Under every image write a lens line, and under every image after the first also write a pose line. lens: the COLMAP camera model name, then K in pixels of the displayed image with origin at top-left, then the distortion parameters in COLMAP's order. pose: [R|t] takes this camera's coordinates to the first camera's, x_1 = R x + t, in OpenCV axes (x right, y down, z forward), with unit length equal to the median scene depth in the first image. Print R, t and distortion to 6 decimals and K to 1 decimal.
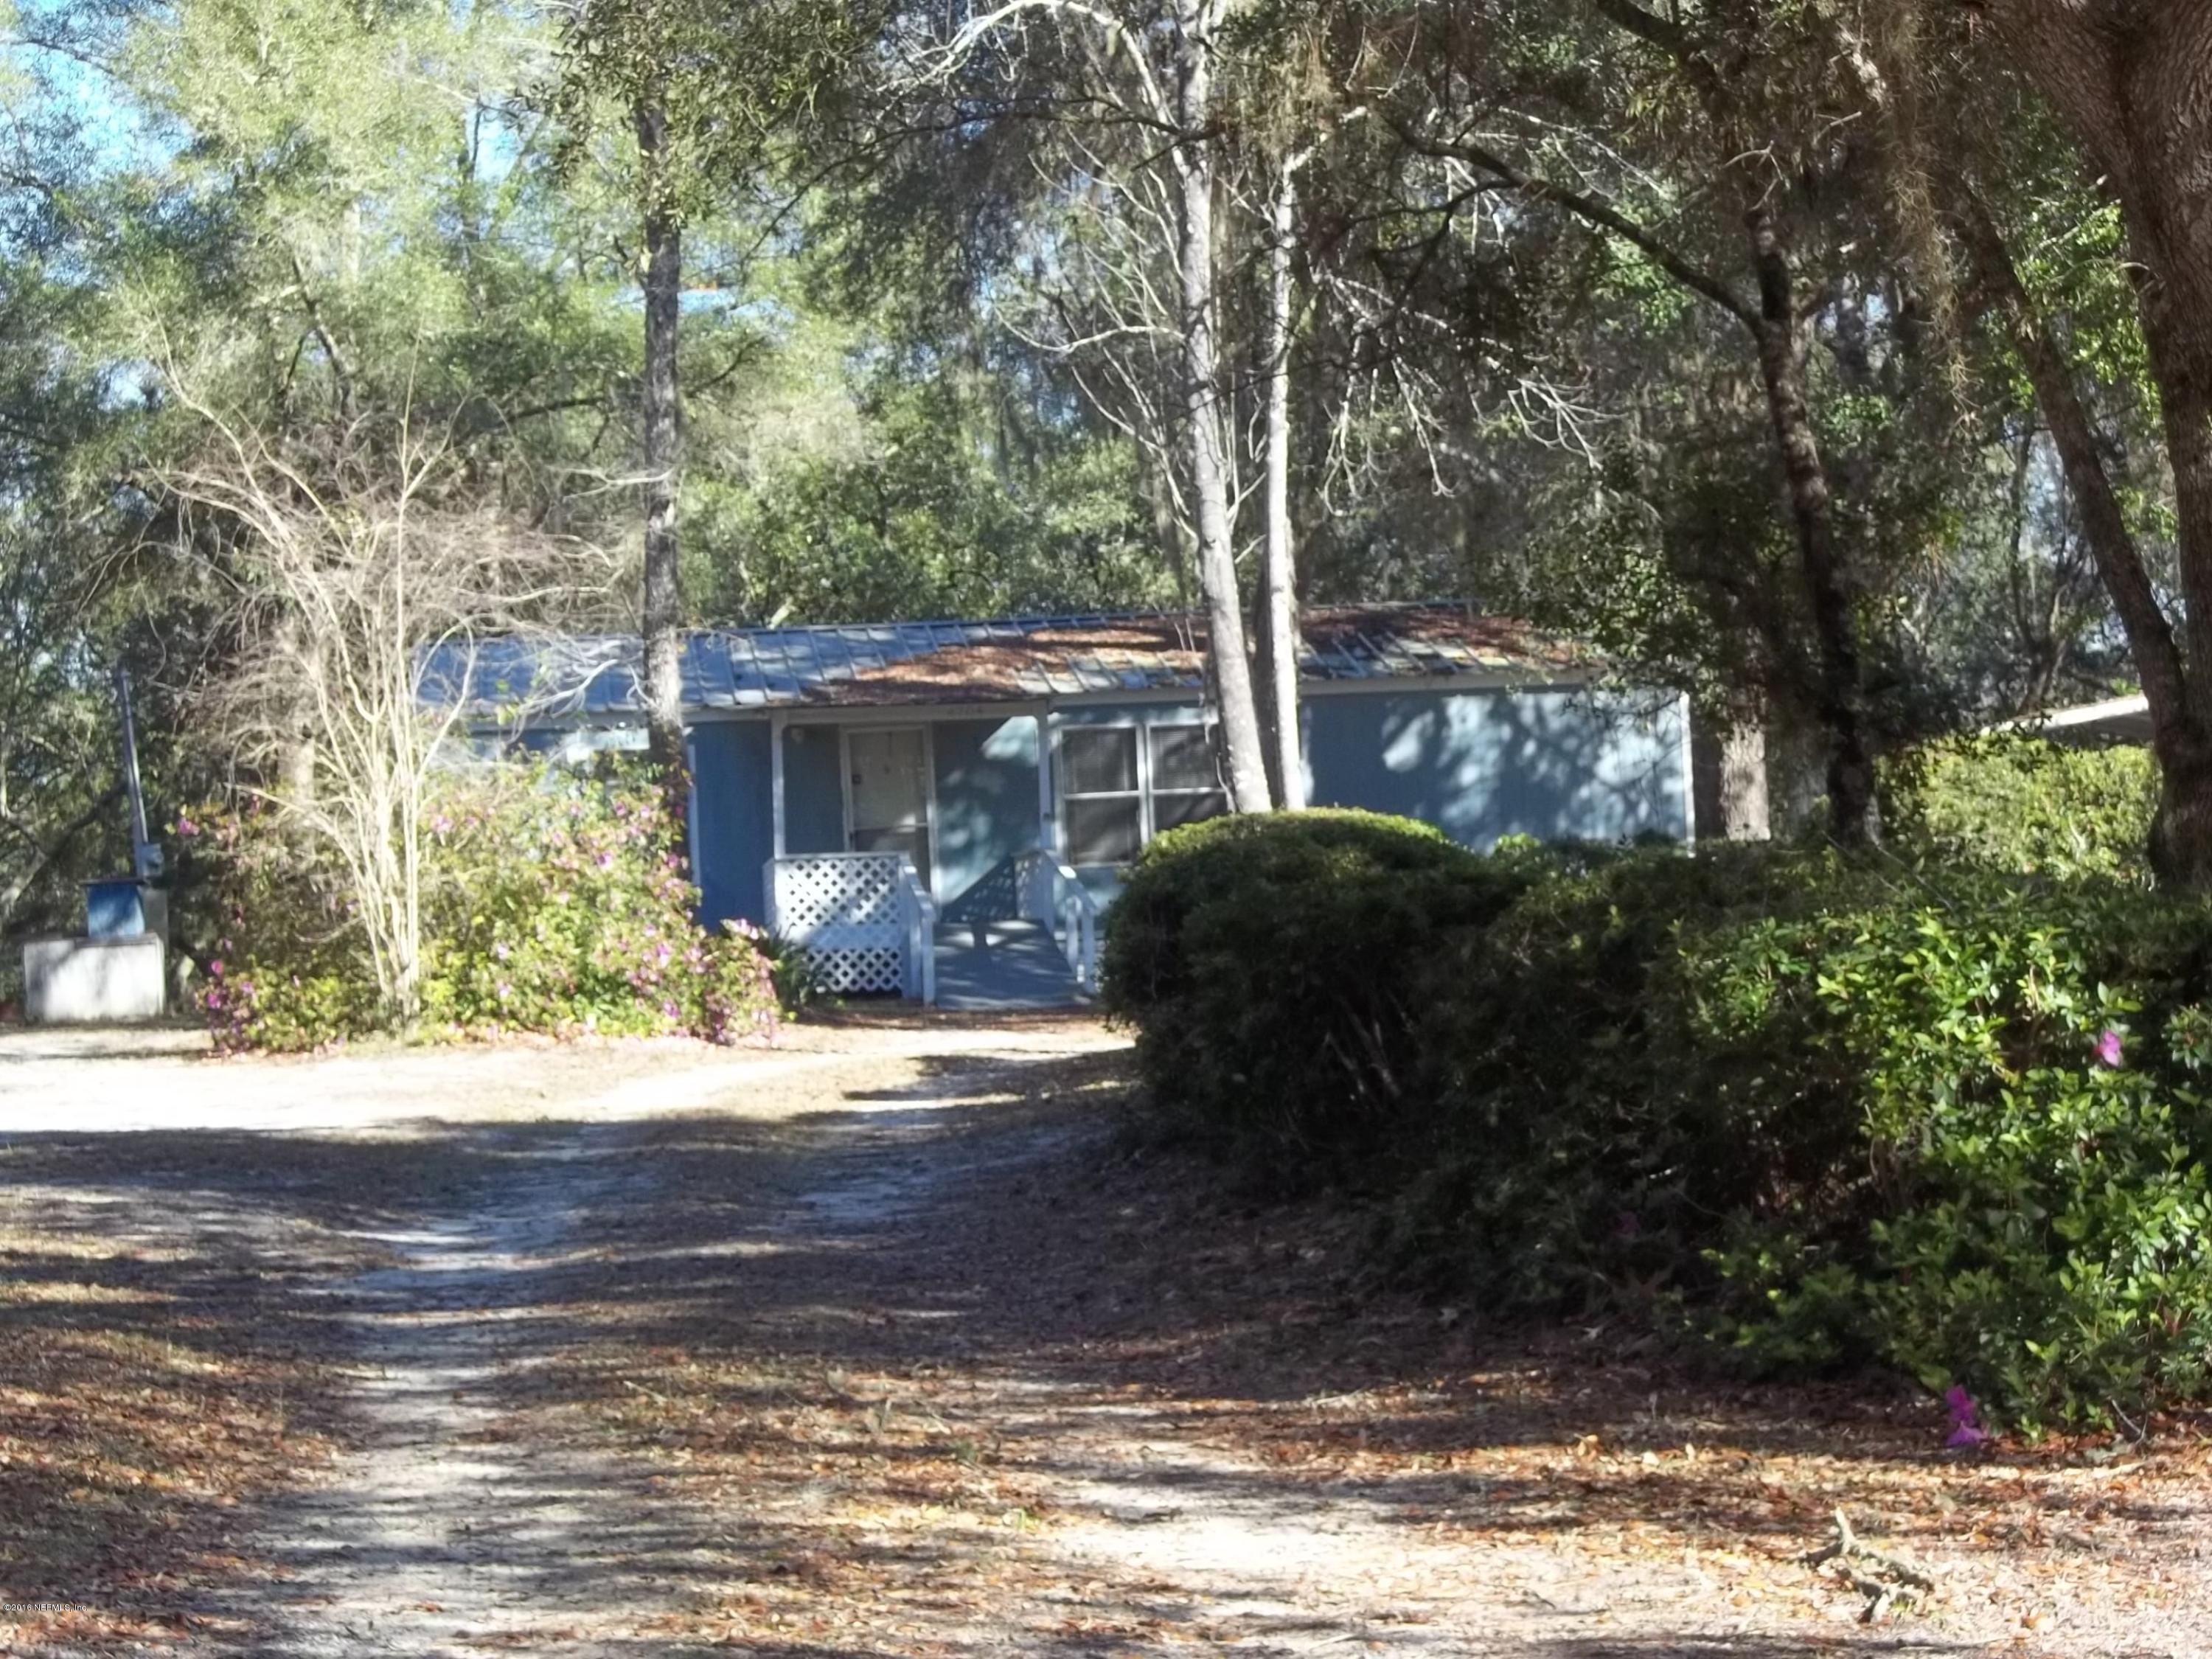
lens RADIAL K [[4898.1, 0, 1097.6], [0, 4898.1, 846.5], [0, 0, 1]] dist [0.026887, 0.000000]
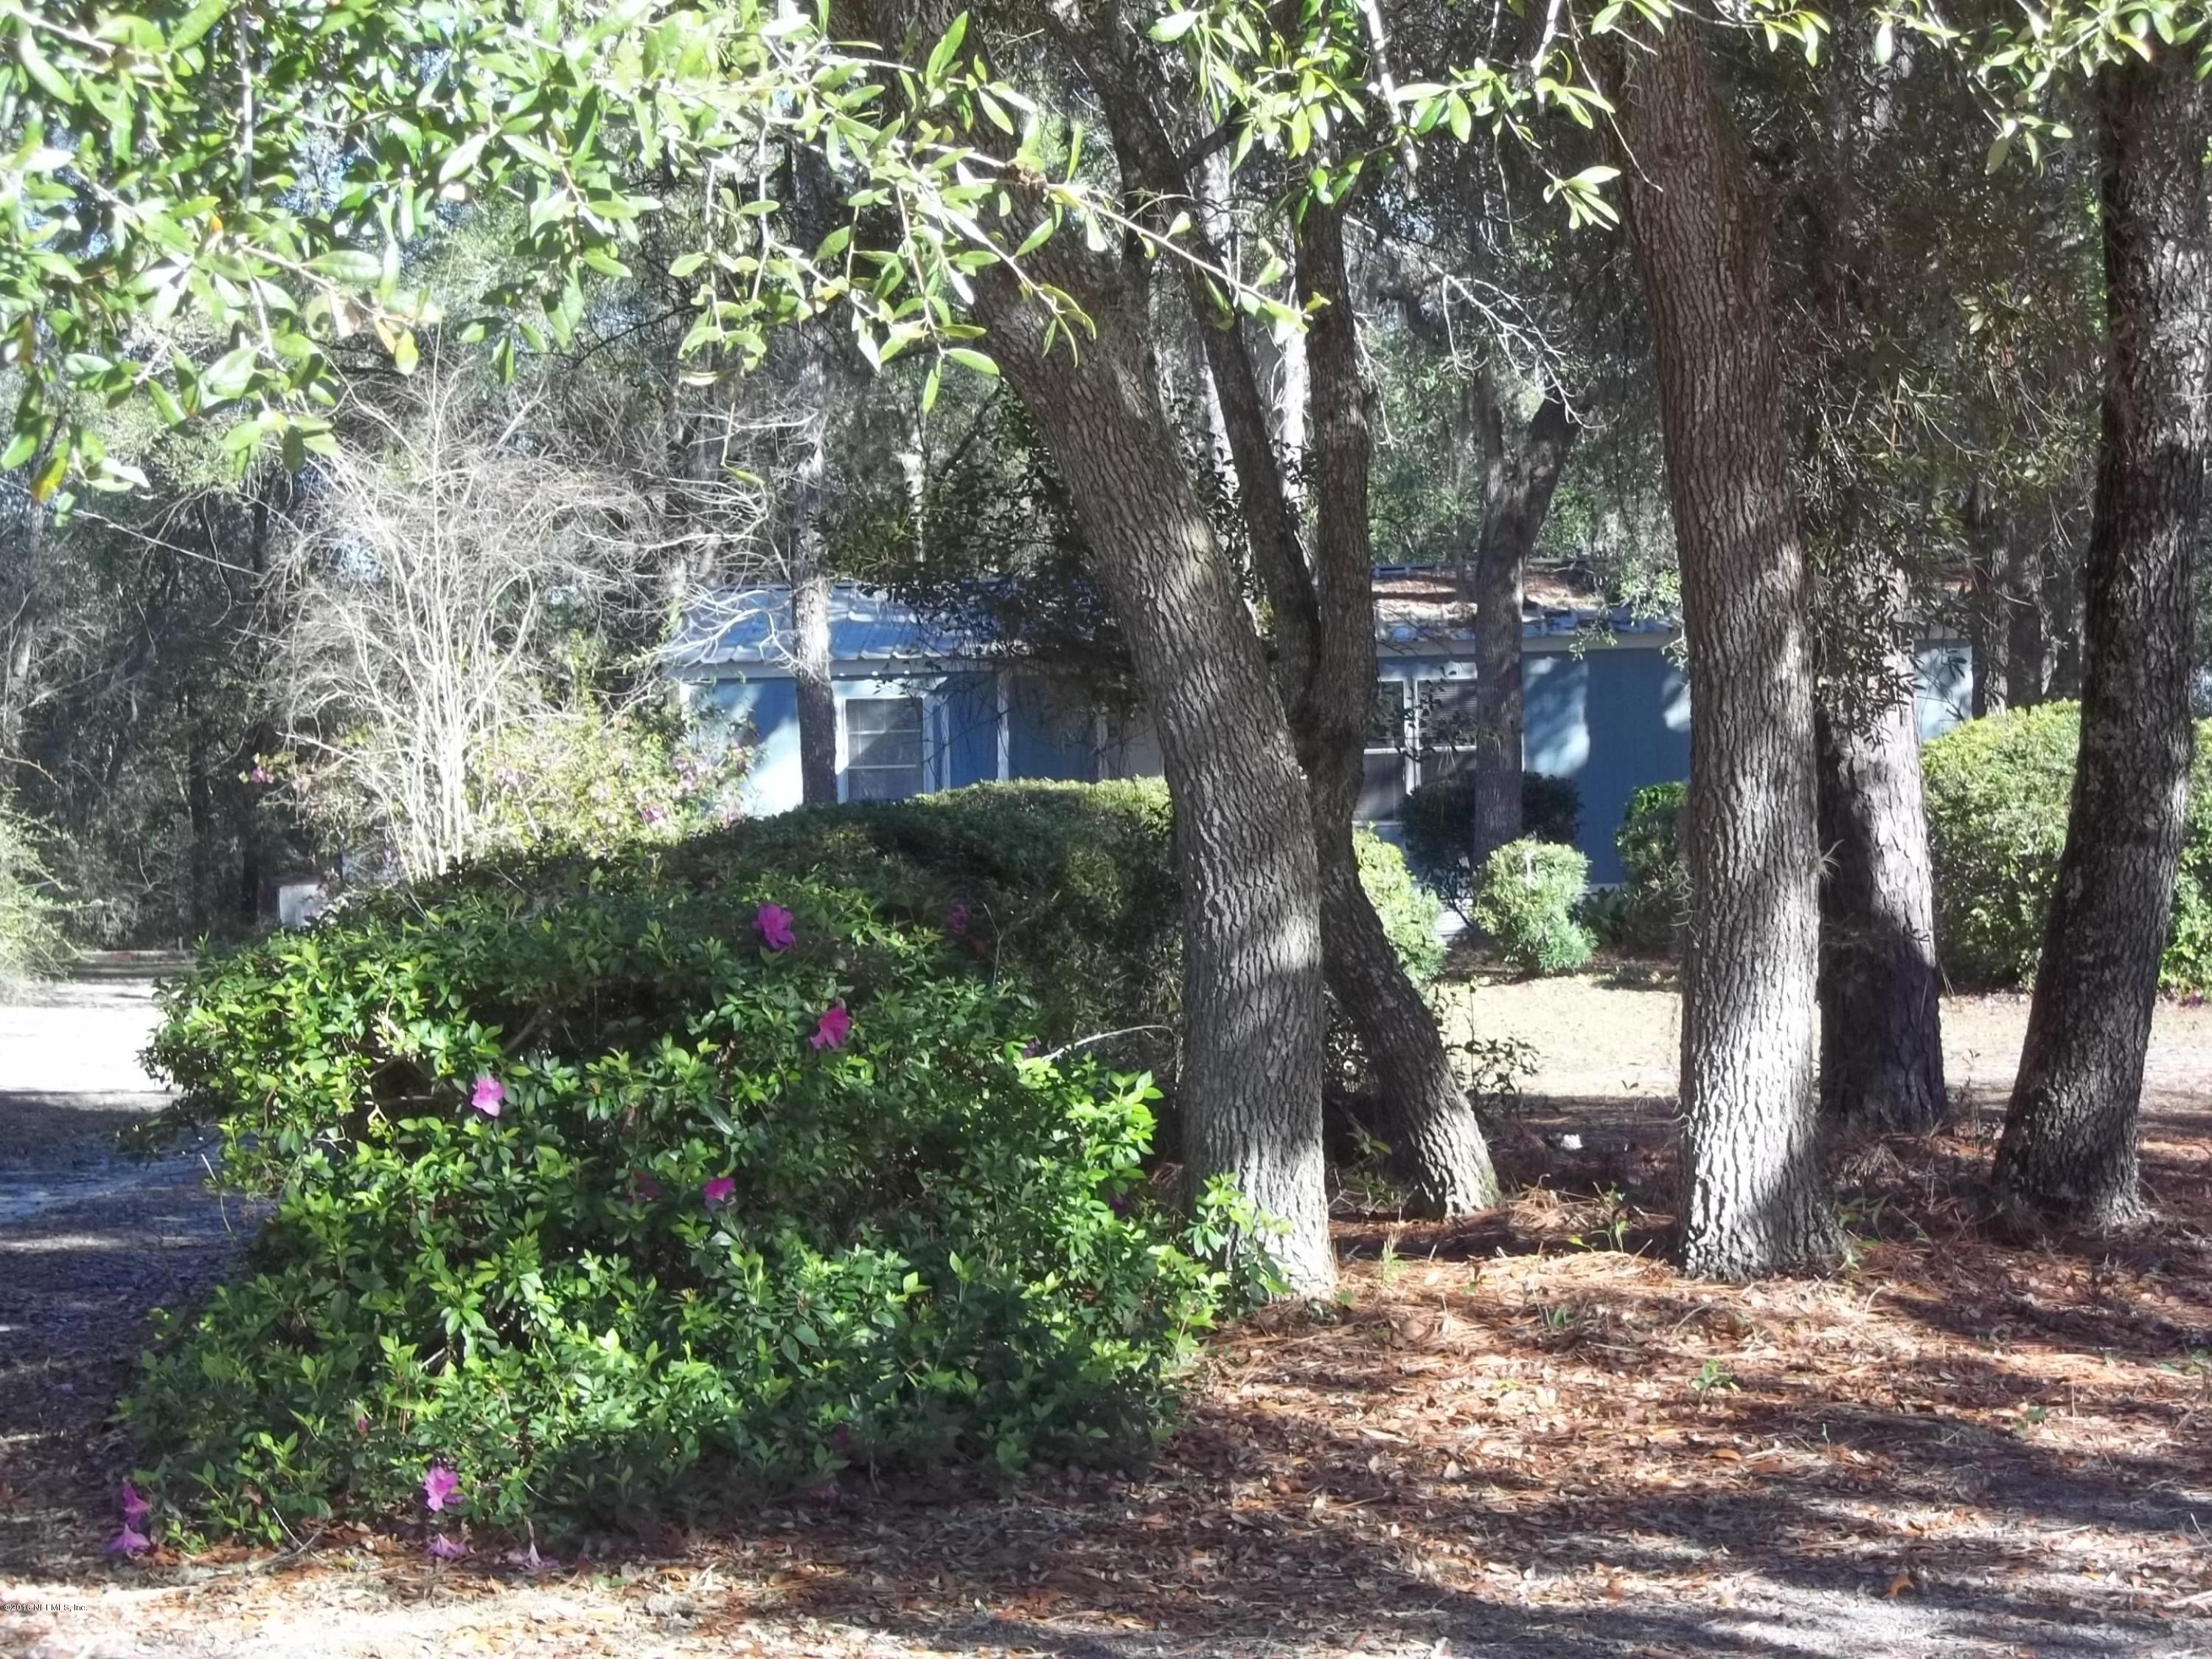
lens RADIAL K [[4898.1, 0, 1109.4], [0, 4898.1, 830.9], [0, 0, 1]] dist [0.026887, 0.000000]
pose [[0.986369, 0.015416, -0.163823, 0.212559], [-0.013932, 0.999851, 0.010204, -0.007696], [0.163955, -0.007782, 0.986437, 0.073007]]
